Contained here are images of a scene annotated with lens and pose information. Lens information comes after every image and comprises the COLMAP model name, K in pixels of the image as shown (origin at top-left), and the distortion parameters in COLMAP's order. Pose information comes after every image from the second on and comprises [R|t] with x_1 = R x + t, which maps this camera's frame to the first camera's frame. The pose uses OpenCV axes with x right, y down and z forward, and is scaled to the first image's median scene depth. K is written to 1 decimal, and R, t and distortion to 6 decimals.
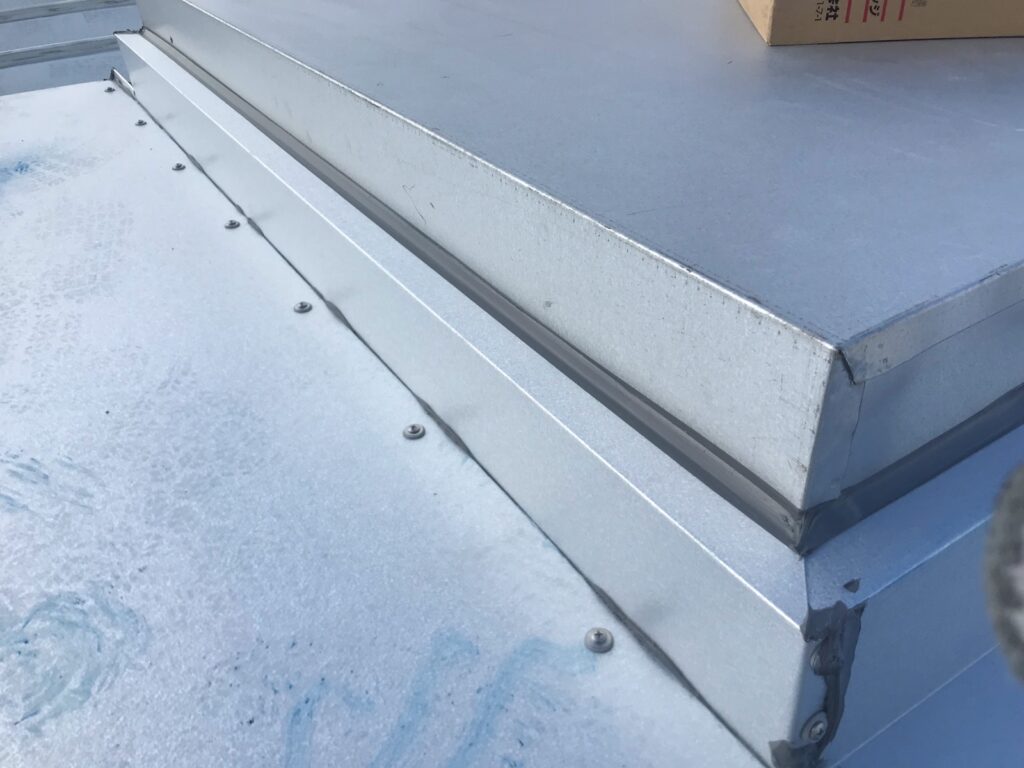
lens RADIAL K [[806.1, 0, 487.8], [0, 806.1, 384.3], [0, 0, 1]] dist [0.002129, -0.039522]
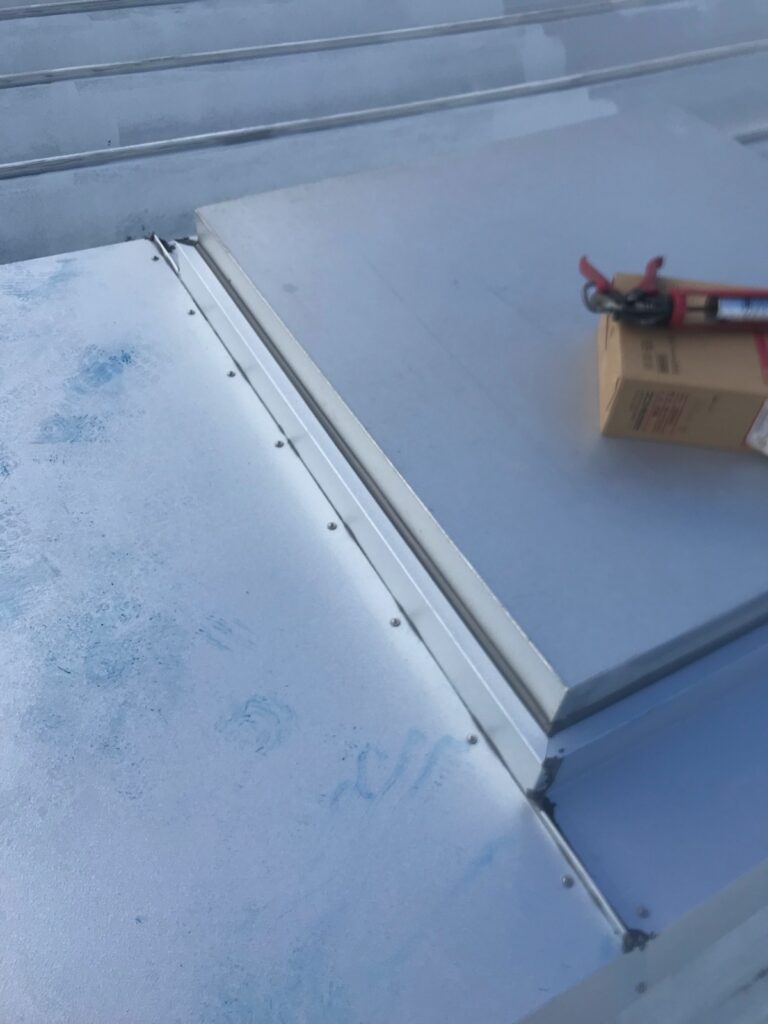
lens RADIAL K [[806.1, 0, 352.9], [0, 806.1, 516.4], [0, 0, 1]] dist [0.002129, -0.039522]
pose [[0.992509, 0.112871, 0.046764, -0.432607], [-0.121094, 0.959615, 0.253919, -0.955137], [-0.016215, -0.257680, 0.966094, -1.280660]]
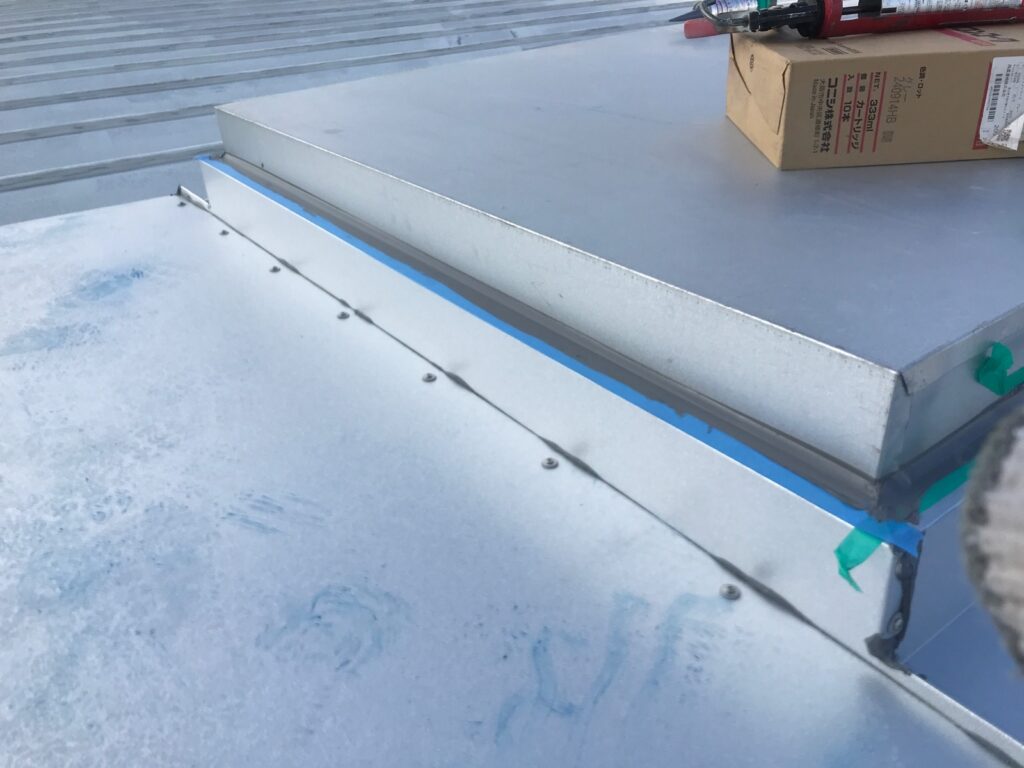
lens RADIAL K [[806.1, 0, 475.6], [0, 806.1, 390.8], [0, 0, 1]] dist [0.002129, -0.039522]
pose [[0.997524, -0.039583, 0.058135, -0.367771], [0.044900, 0.994636, -0.093185, 0.073724], [-0.054135, 0.095564, 0.993950, -0.413171]]
